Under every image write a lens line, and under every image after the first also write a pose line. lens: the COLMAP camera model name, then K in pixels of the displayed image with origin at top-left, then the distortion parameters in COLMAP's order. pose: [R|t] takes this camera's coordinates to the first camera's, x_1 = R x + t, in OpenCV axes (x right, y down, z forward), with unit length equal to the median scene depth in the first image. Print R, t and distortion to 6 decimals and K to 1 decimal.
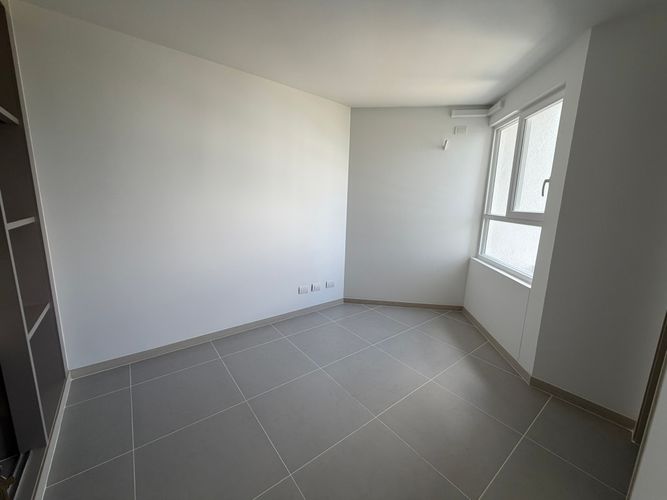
lens RADIAL K [[265.8, 0, 333.8], [0, 265.8, 248.3], [0, 0, 1]] dist [0.000317, -0.000203]
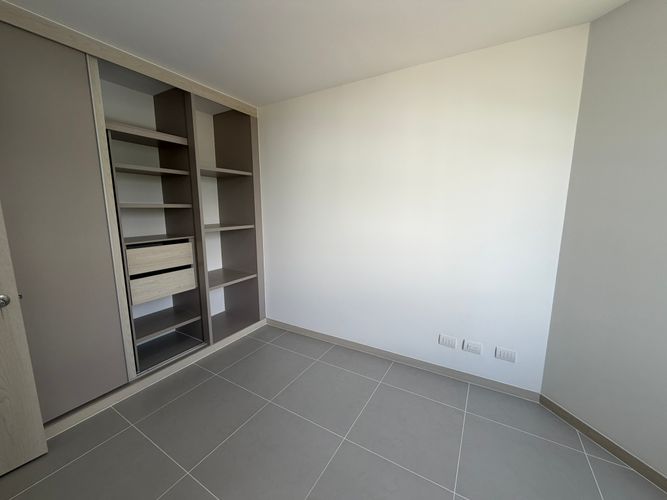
lens RADIAL K [[265.2, 0, 333.5], [0, 265.2, 250.0], [0, 0, 1]] dist [0.000098, 0.000025]
pose [[0.363462, 0.113837, -0.924628, 0.542035], [-0.153665, 0.986237, 0.061018, -0.105099], [0.918848, 0.119905, 0.375953, 0.598066]]
